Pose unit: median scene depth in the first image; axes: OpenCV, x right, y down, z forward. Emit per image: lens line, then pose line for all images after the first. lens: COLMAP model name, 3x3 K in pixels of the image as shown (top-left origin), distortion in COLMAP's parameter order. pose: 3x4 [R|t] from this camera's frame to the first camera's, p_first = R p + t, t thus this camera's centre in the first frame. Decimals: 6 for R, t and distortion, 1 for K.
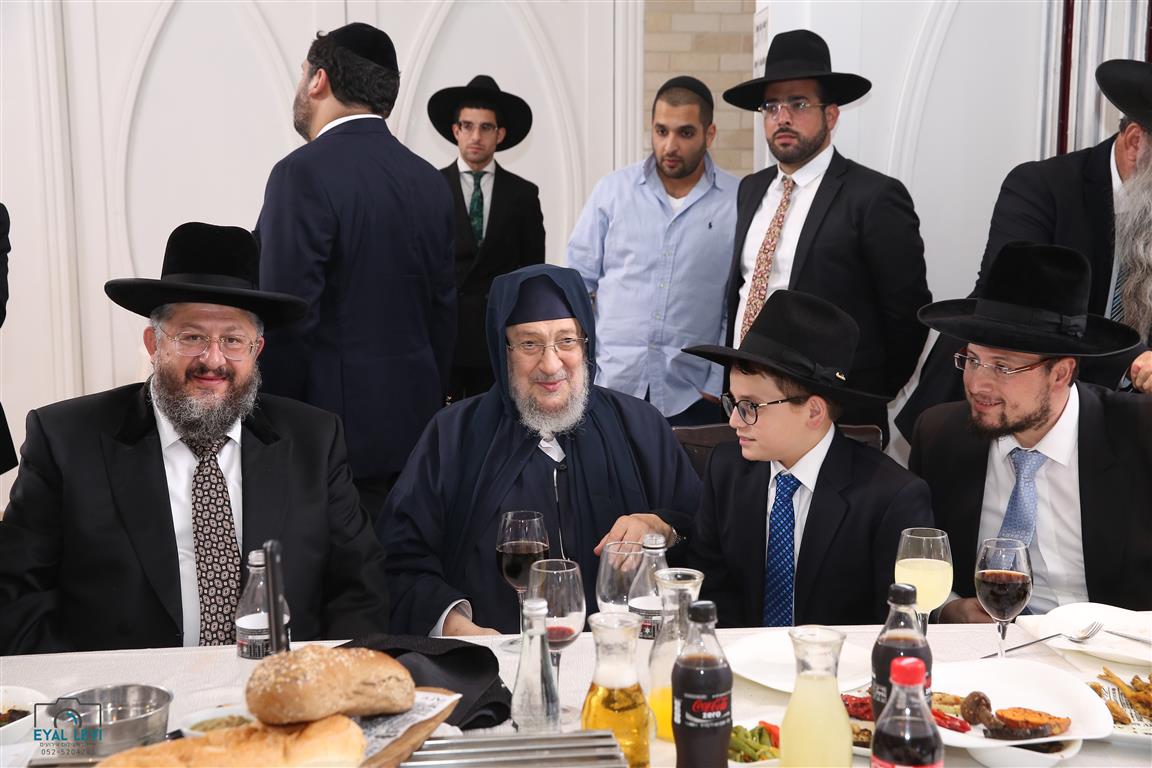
lens RADIAL K [[1652.5, 0, 599.8], [0, 1652.5, 390.9], [0, 0, 1]] dist [0.127087, 0.000000]
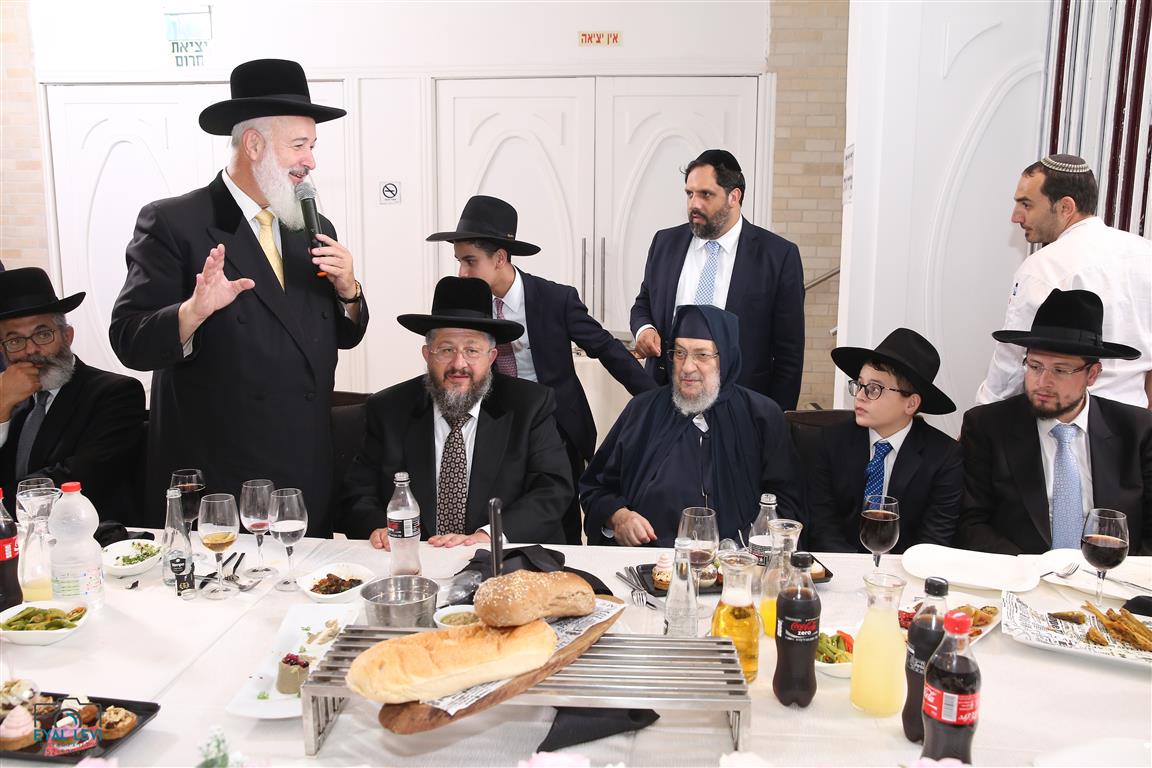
lens RADIAL K [[950.6, 0, 573.8], [0, 950.6, 391.7], [0, 0, 1]] dist [-0.069873, 0.100020]
pose [[0.984431, 0.037677, -0.171687, 0.004836], [-0.034151, 0.999142, 0.023441, -0.019545], [0.172422, -0.017213, 0.984873, 0.183847]]
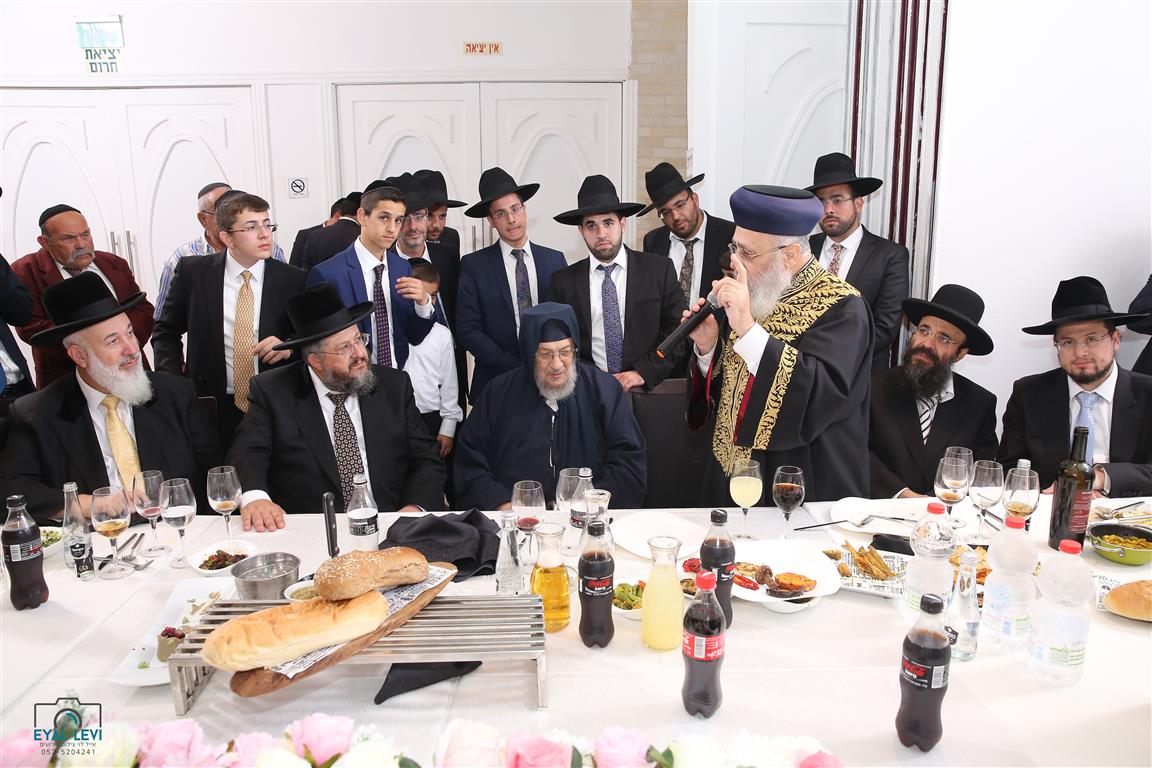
lens RADIAL K [[835.6, 0, 576.5], [0, 835.6, 394.8], [0, 0, 1]] dist [-0.087547, 0.078323]
pose [[0.997808, 0.012245, -0.065035, 0.094057], [-0.007540, 0.997369, 0.072094, -0.062408], [0.065747, -0.071446, 0.995275, 0.161682]]
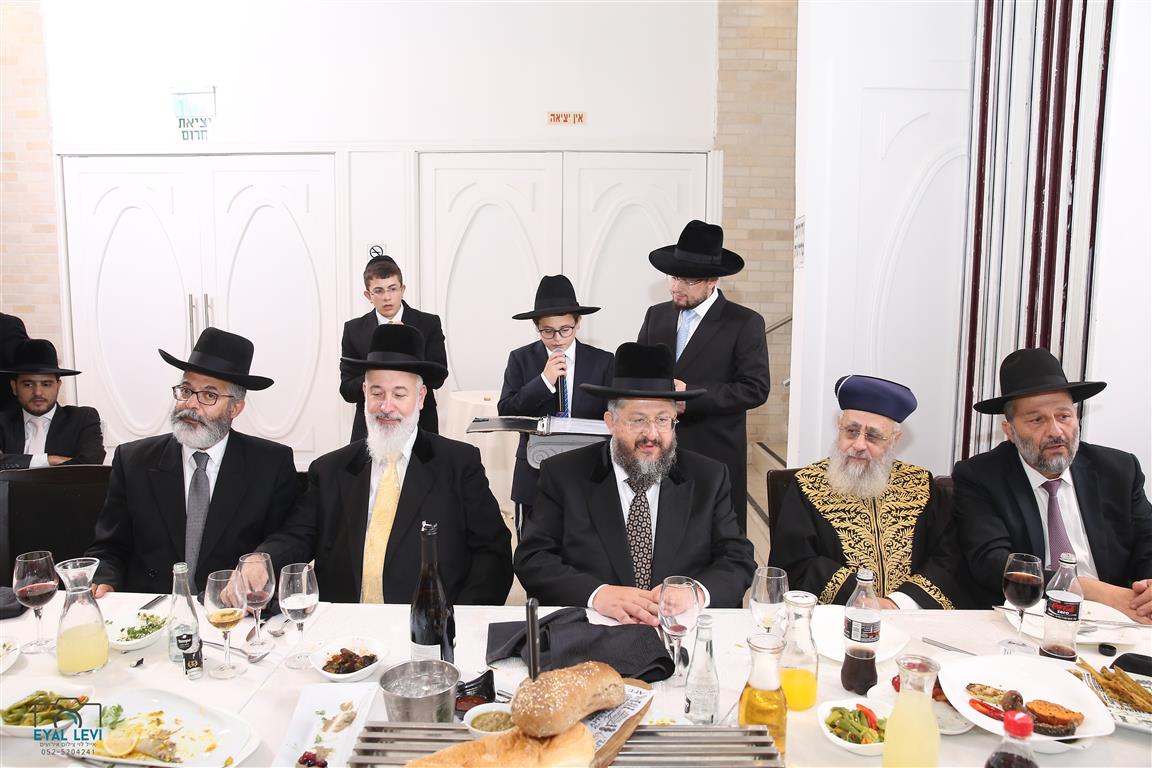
lens RADIAL K [[835.6, 0, 580.0], [0, 835.6, 389.0], [0, 0, 1]] dist [-0.087547, 0.078323]
pose [[0.992842, 0.025417, -0.116696, -0.073120], [-0.028019, 0.999393, -0.020712, -0.057721], [0.116099, 0.023833, 0.992952, 0.287525]]
